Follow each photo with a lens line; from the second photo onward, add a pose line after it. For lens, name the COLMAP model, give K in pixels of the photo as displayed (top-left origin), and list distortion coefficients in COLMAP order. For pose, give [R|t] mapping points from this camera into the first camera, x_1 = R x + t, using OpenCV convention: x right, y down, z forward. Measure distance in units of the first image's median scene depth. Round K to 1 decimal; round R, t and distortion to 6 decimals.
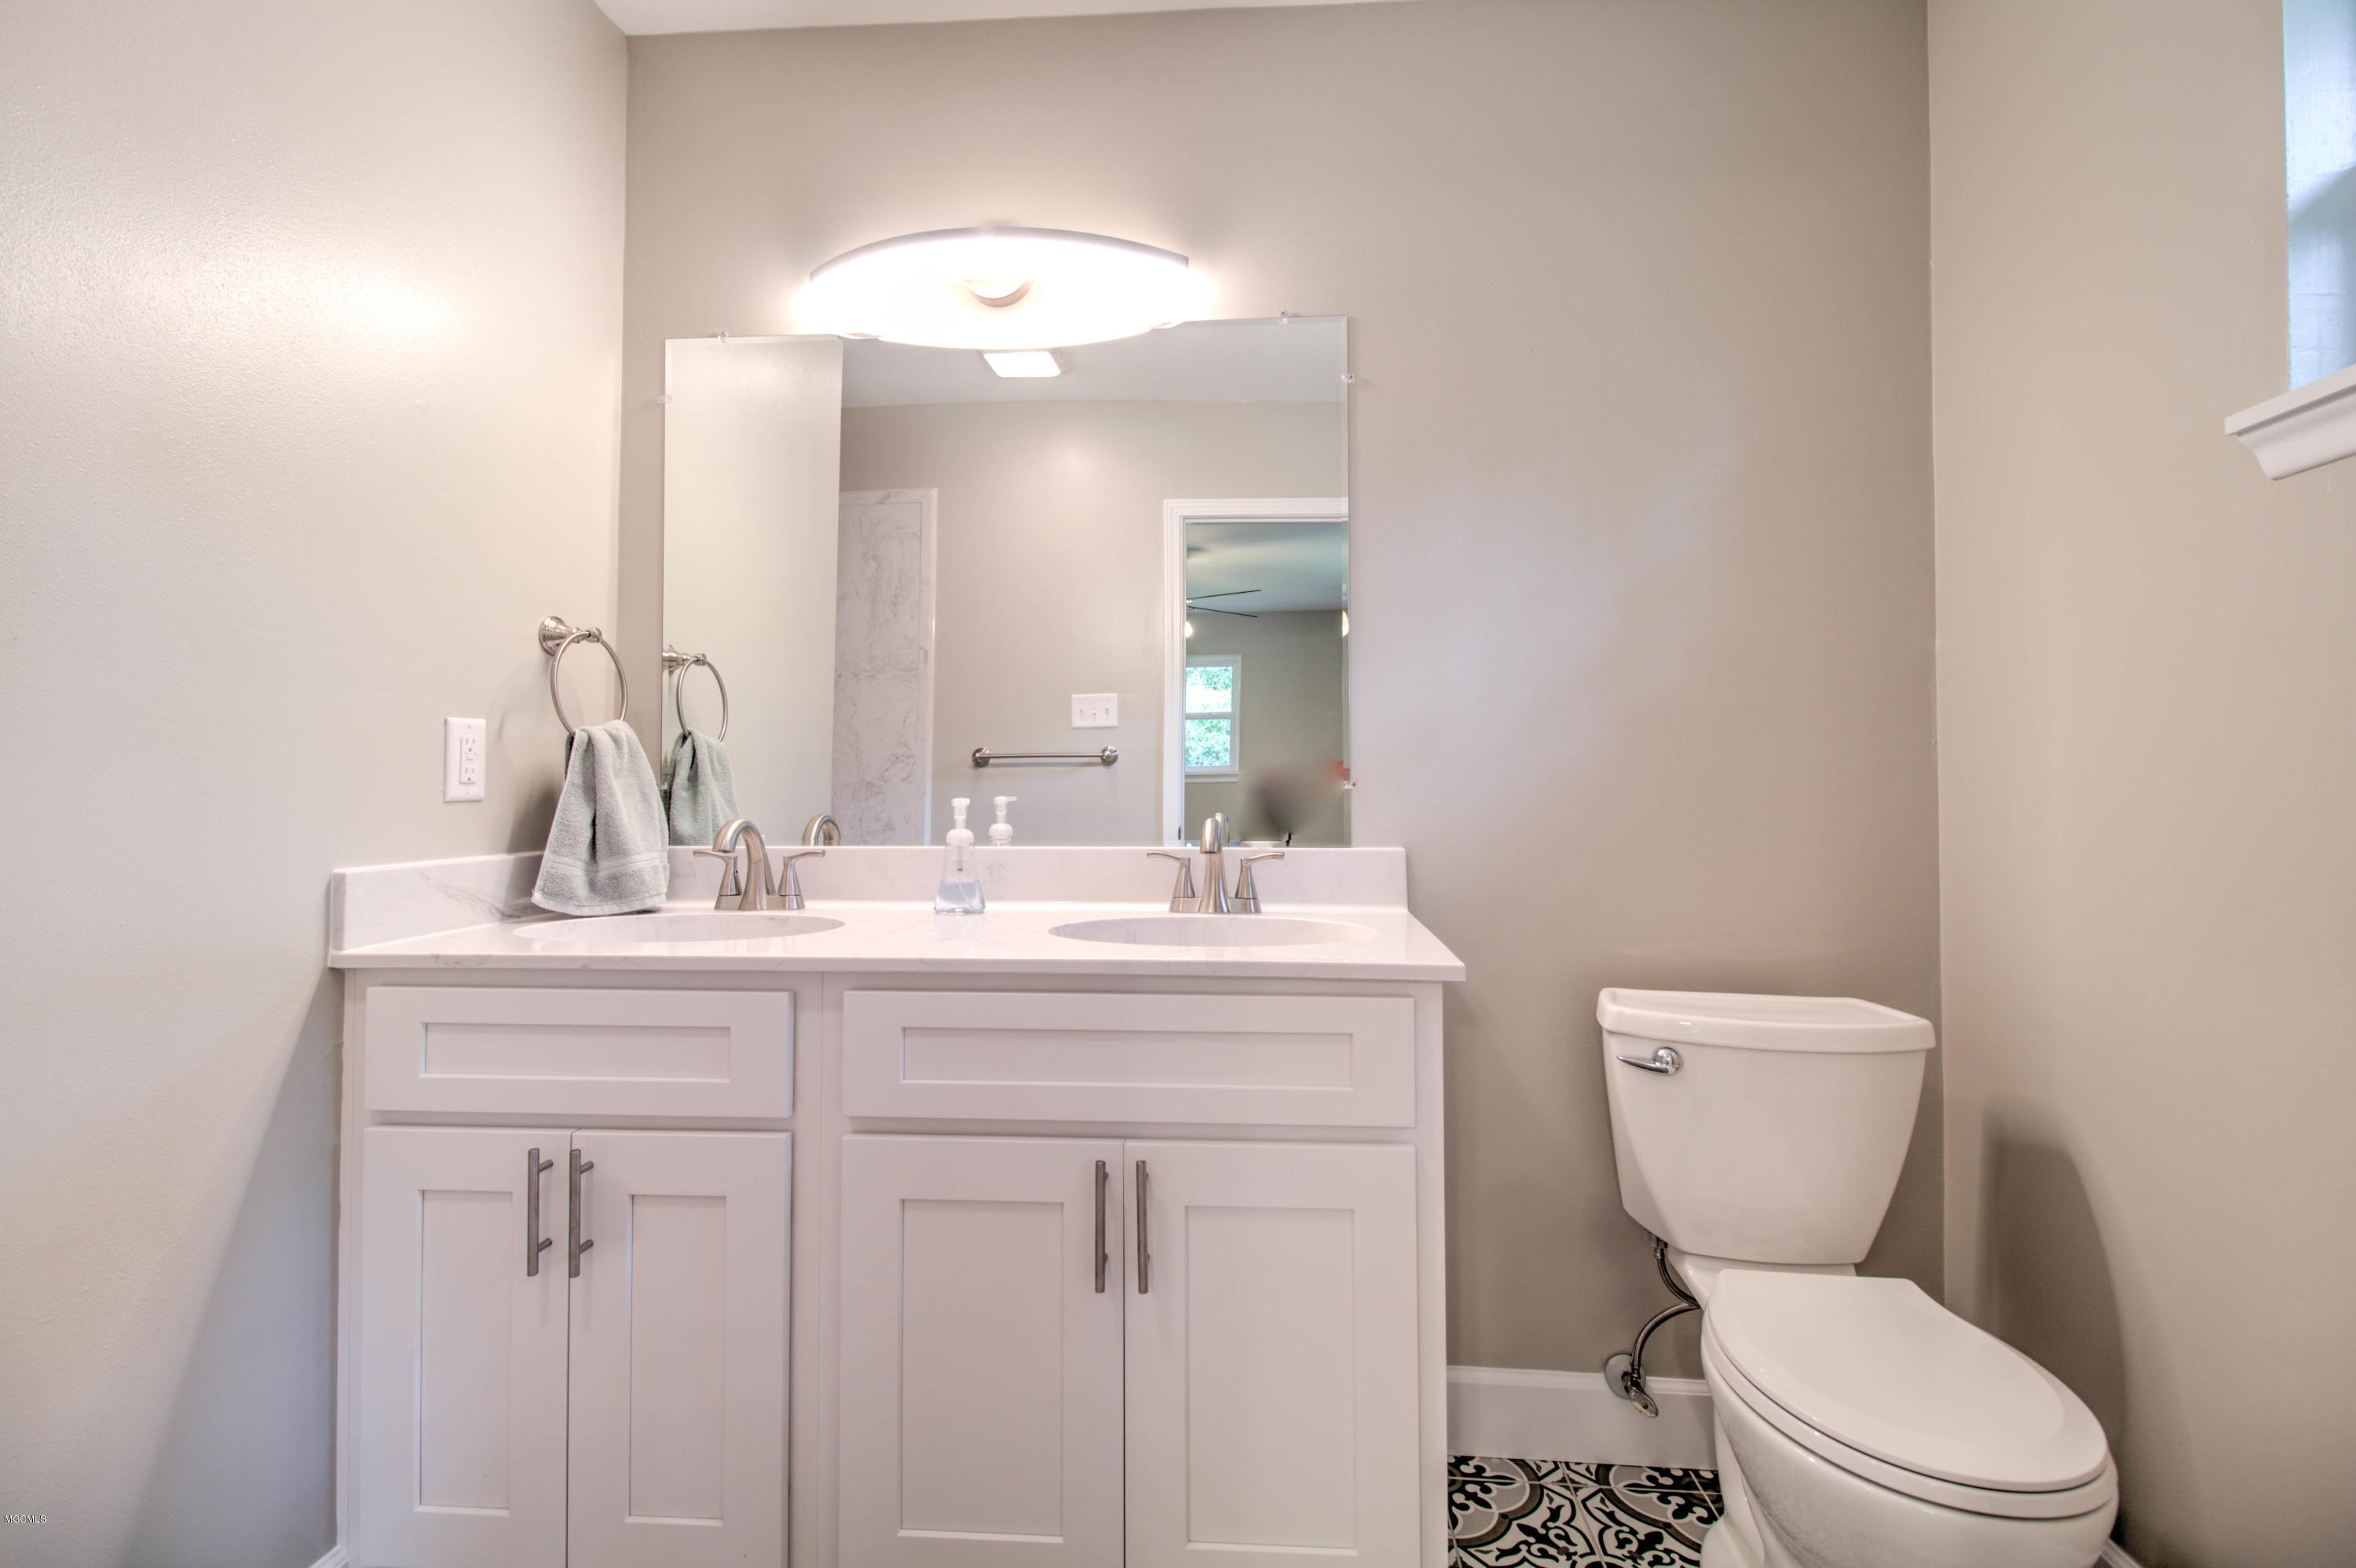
lens RADIAL K [[1083.8, 0, 1180.1], [0, 1083.8, 773.1], [0, 0, 1]] dist [0.010302, -0.007653]
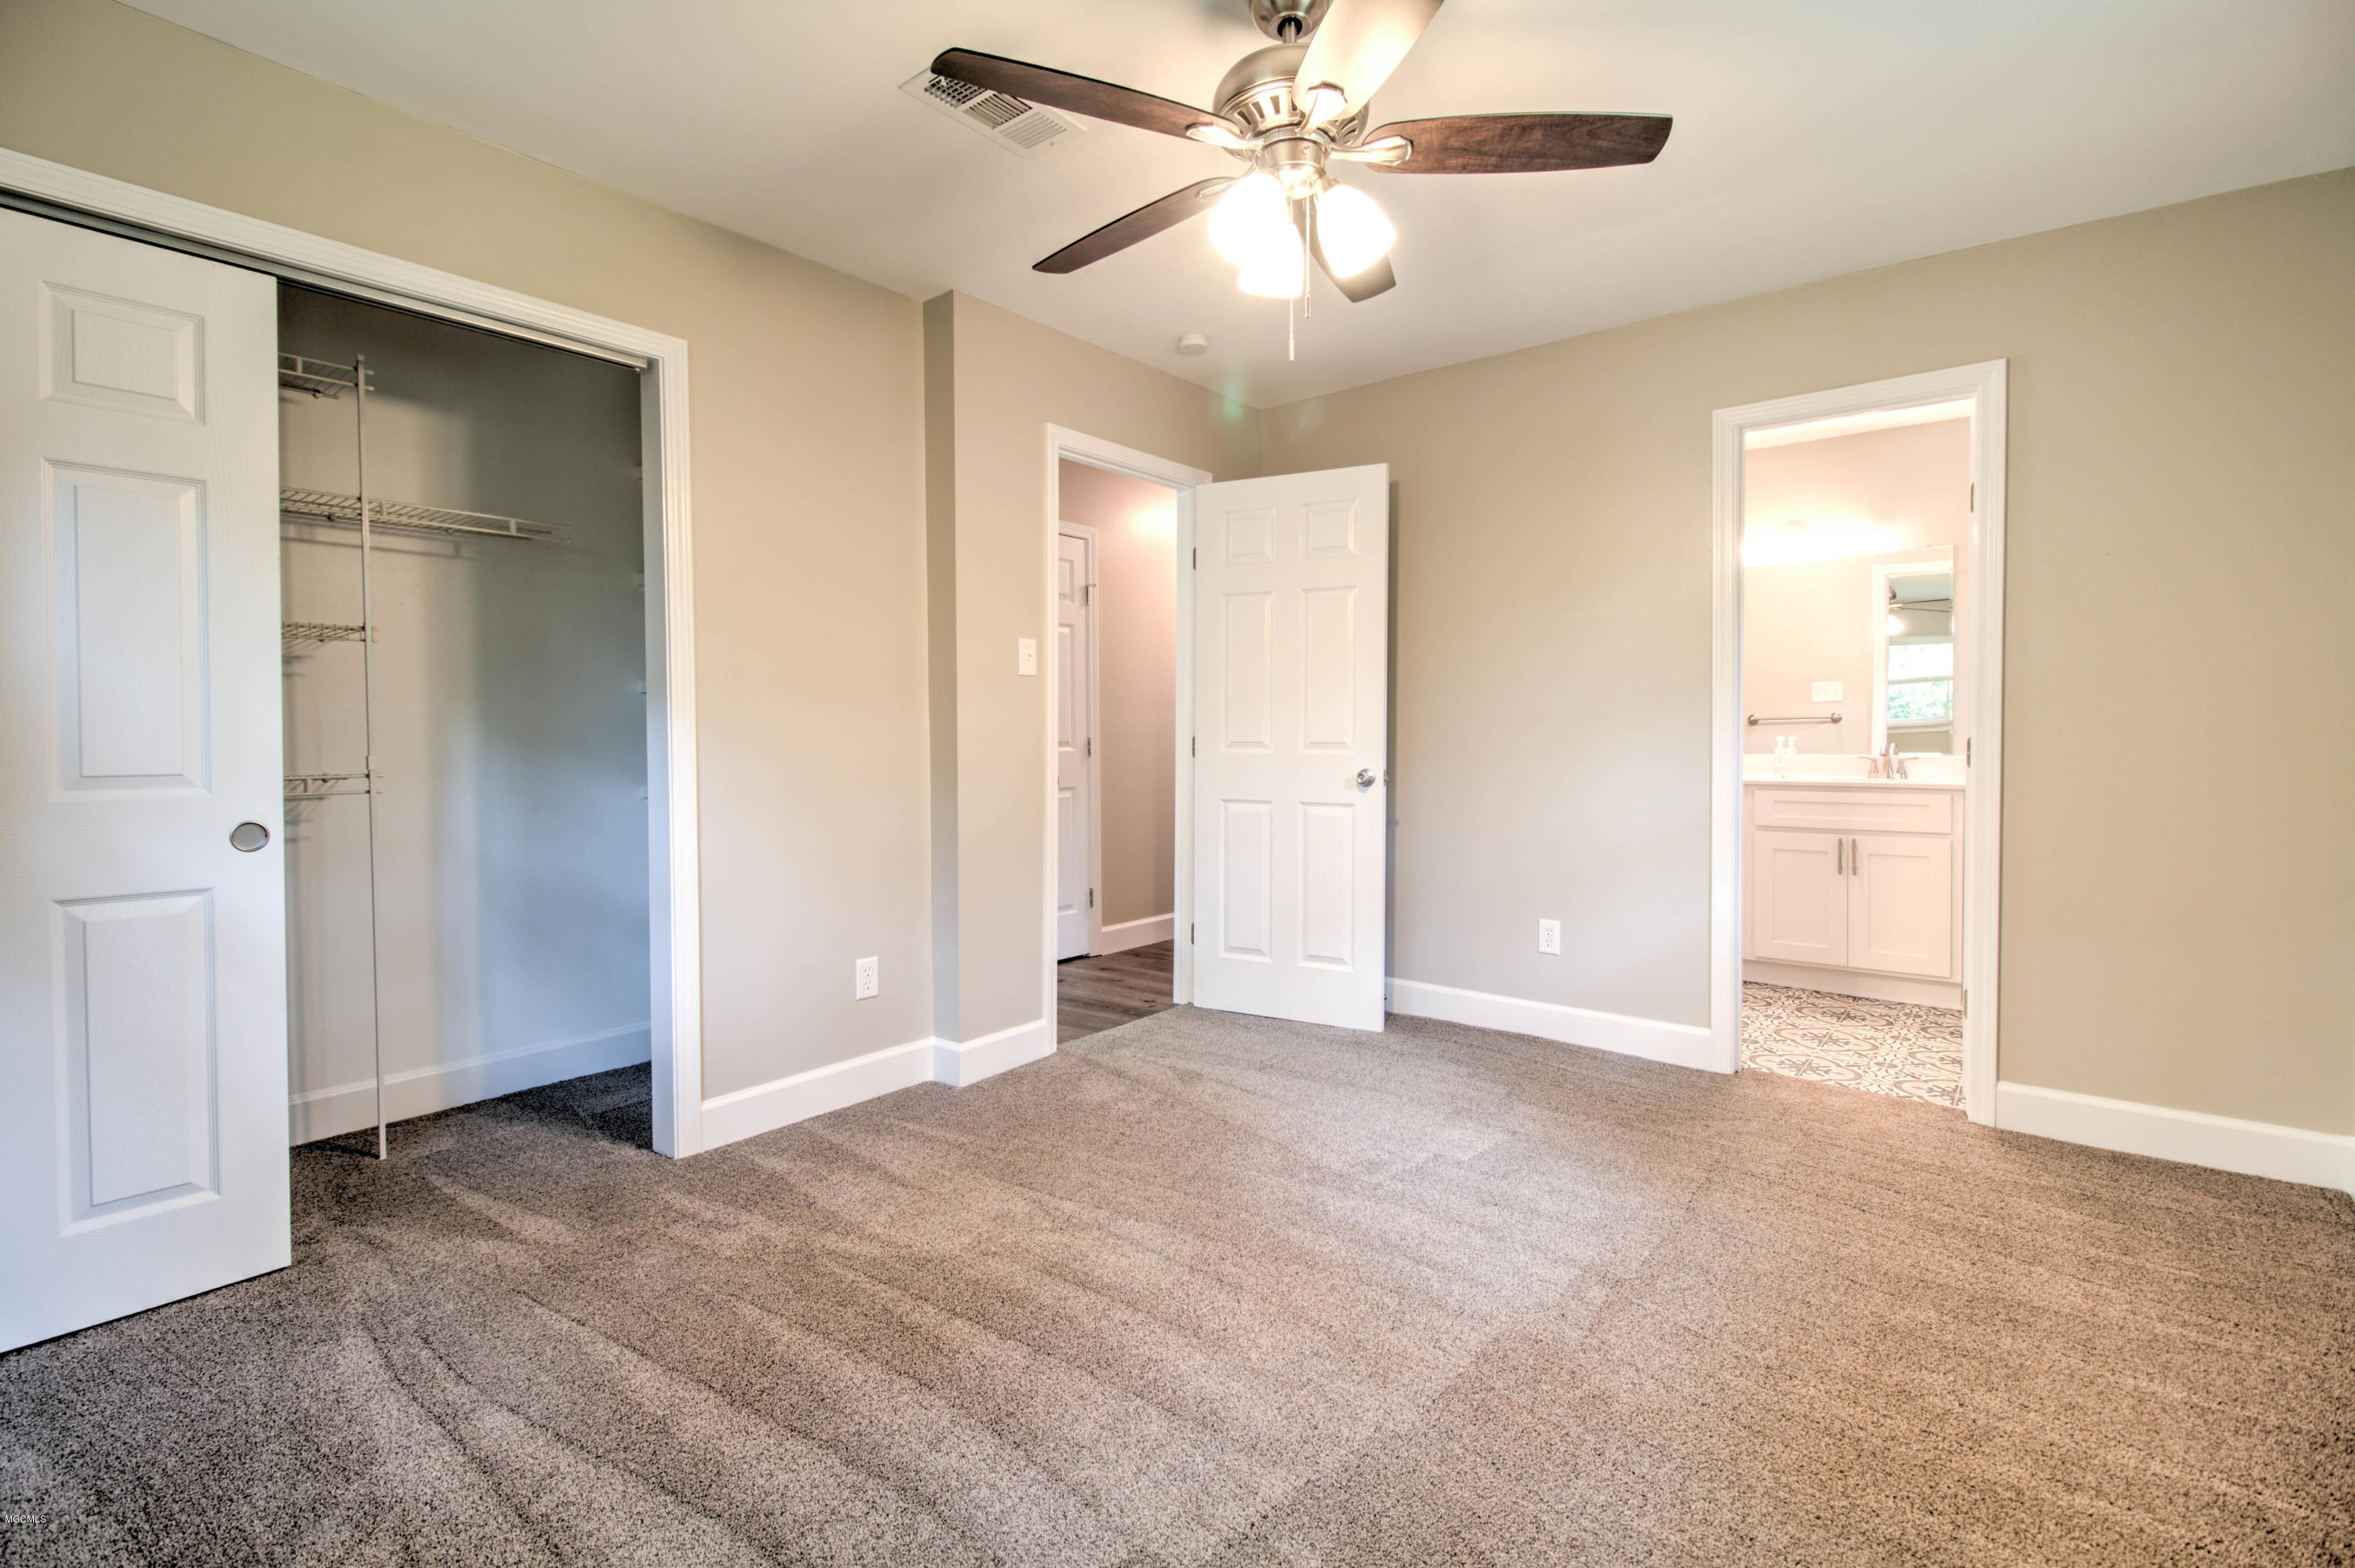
lens RADIAL K [[1083.3, 0, 1240.7], [0, 1083.3, 753.2], [0, 0, 1]] dist [0.010302, -0.007653]
pose [[0.848353, 0.009995, -0.529336, 0.099821], [-0.000728, 0.999843, 0.017713, 0.021338], [0.529430, -0.014641, 0.848227, -2.172271]]
